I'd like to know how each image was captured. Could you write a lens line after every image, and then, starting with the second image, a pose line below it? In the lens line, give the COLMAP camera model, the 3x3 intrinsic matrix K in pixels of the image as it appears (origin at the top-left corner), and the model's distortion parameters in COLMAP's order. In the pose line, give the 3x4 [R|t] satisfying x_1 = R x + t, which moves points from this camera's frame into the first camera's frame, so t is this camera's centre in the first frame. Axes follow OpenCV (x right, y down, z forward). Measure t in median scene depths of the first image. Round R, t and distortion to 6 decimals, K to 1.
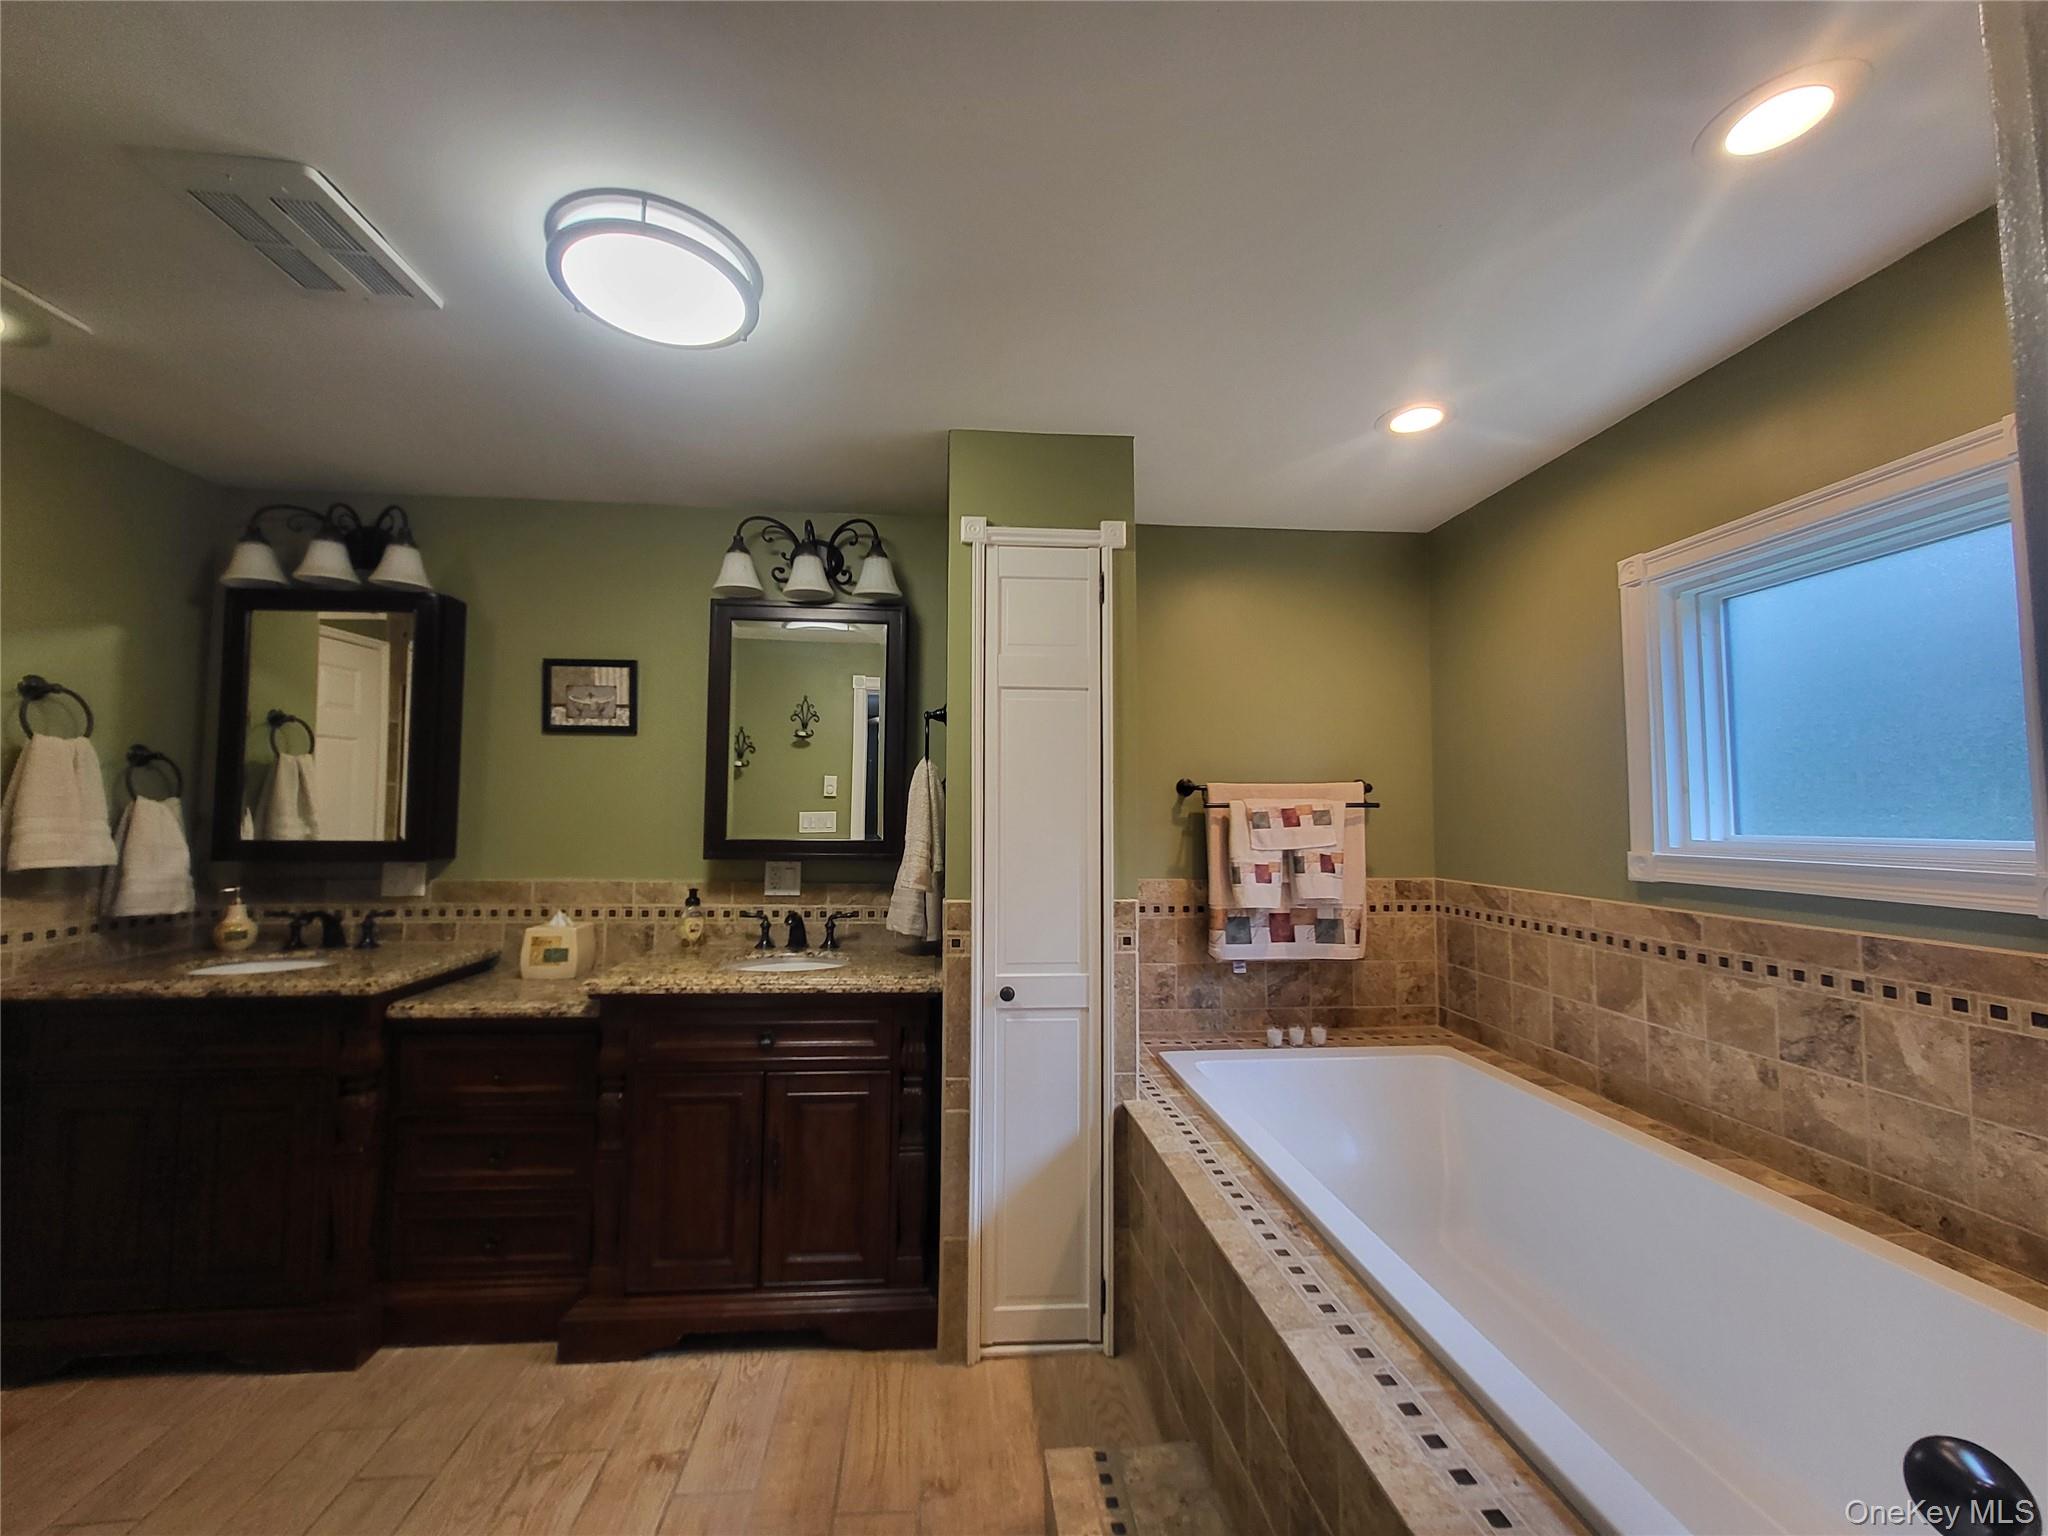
lens RADIAL K [[799.2, 0, 980.3], [0, 799.2, 771.7], [0, 0, 1]] dist [-0.000316, 0.001471]
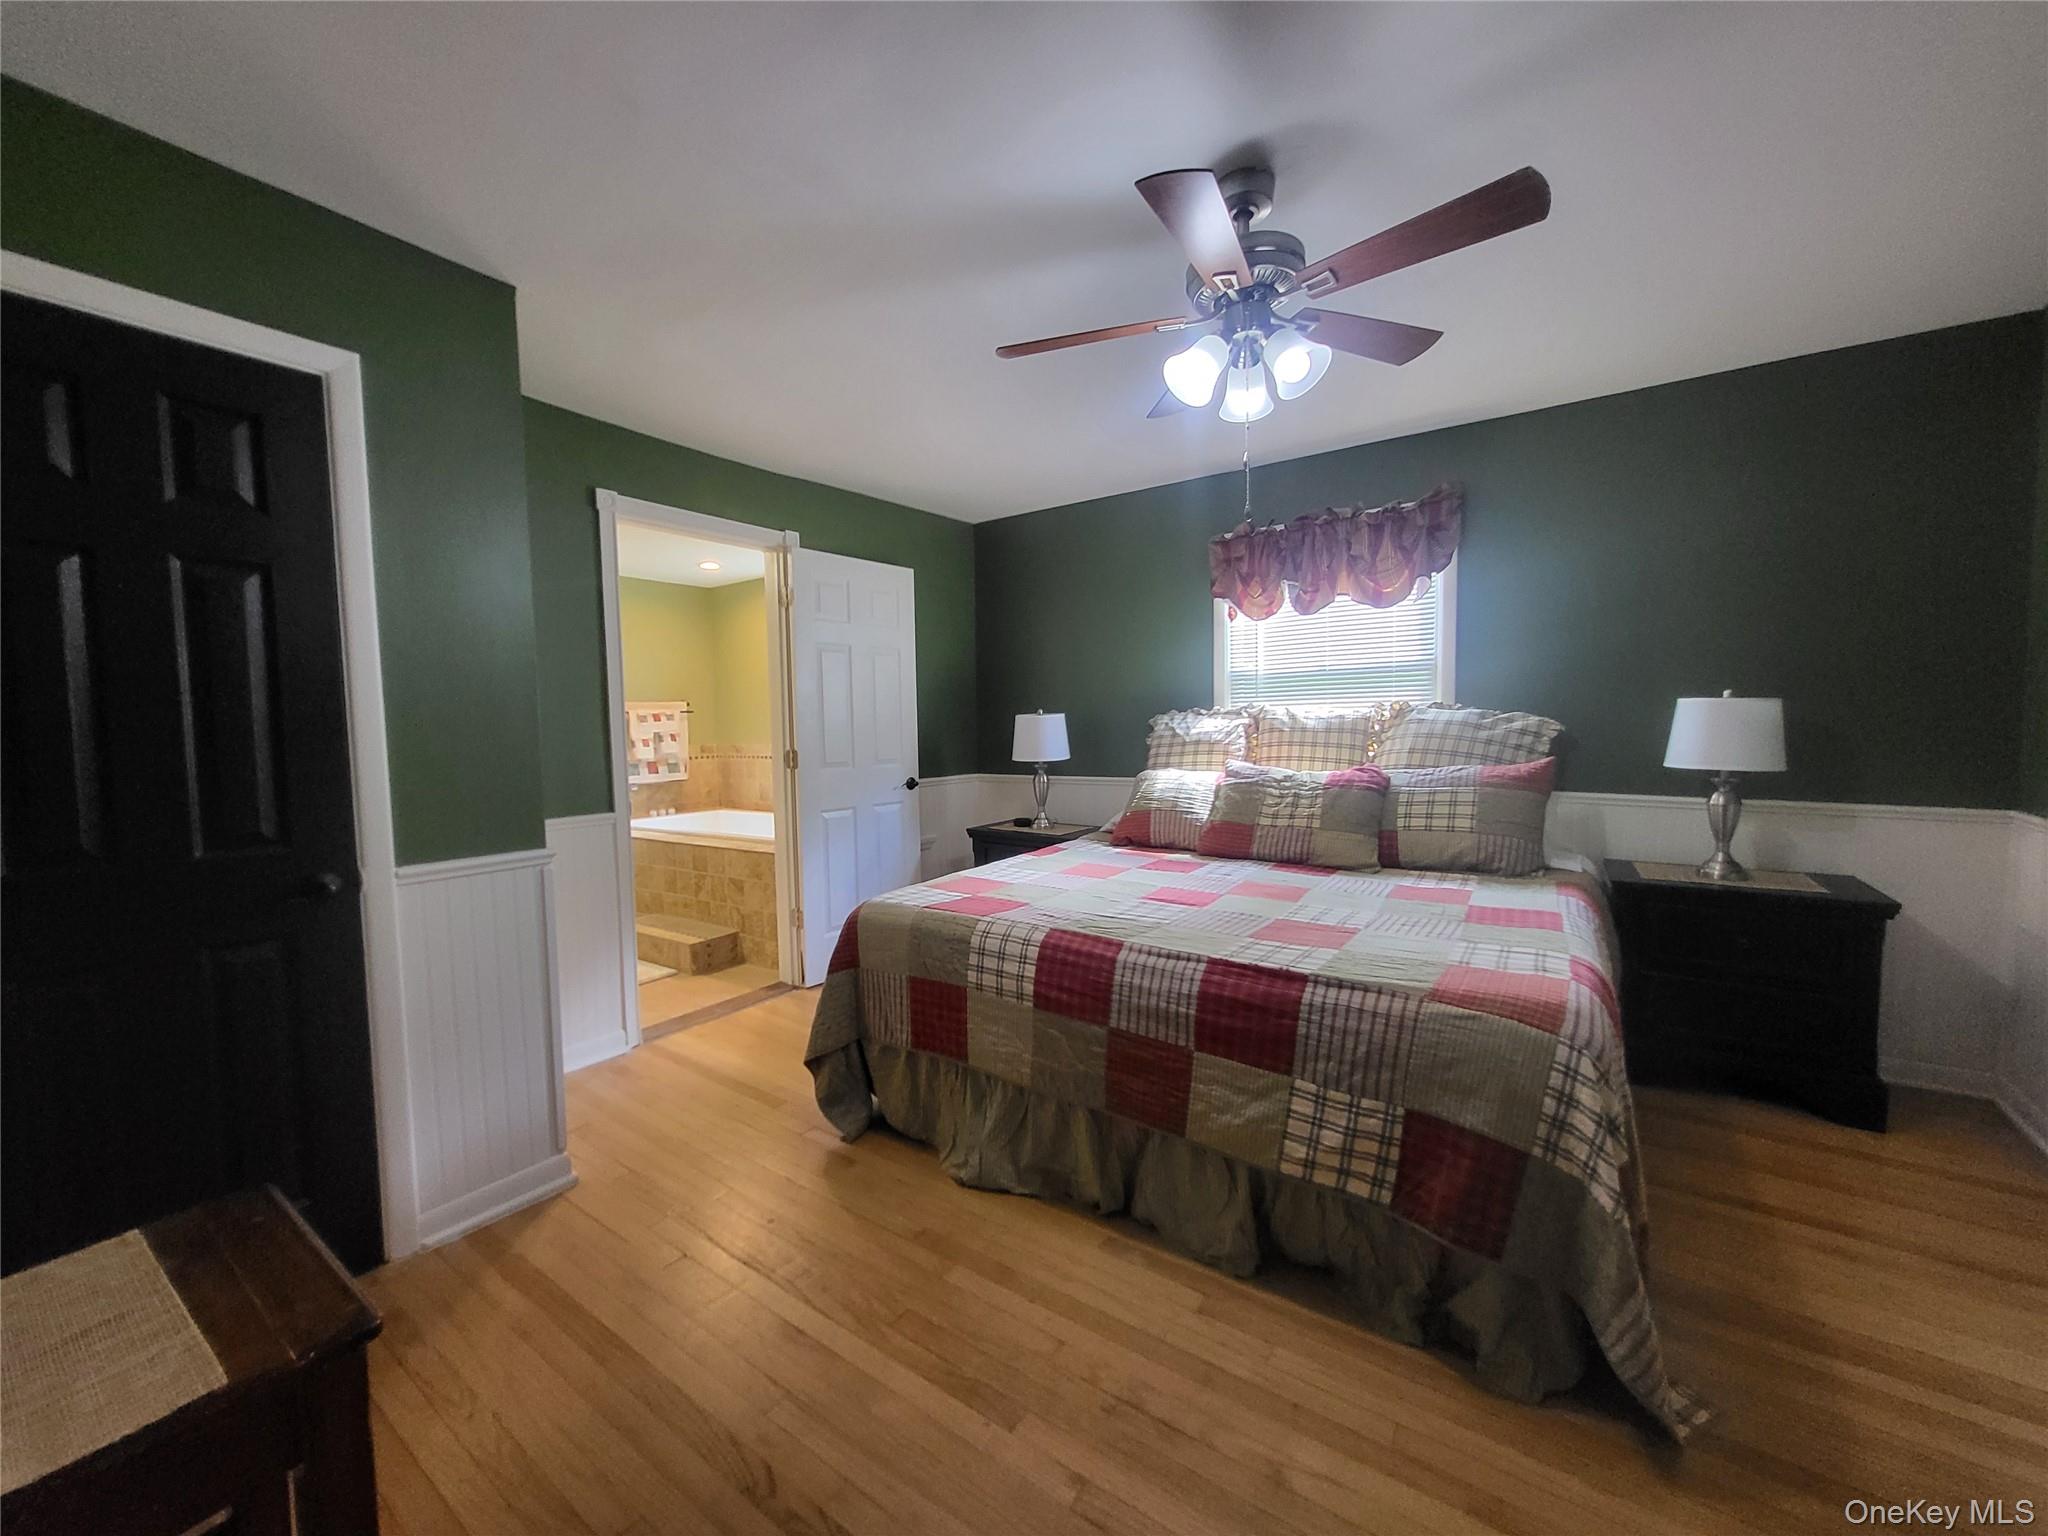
lens RADIAL K [[799.2, 0, 1008.5], [0, 799.2, 767.5], [0, 0, 1]] dist [-0.000316, 0.001471]
pose [[0.632280, -0.056544, 0.772674, -0.718797], [-0.025120, 0.995312, 0.093393, -0.036504], [-0.774333, -0.078460, 0.627896, -1.163597]]
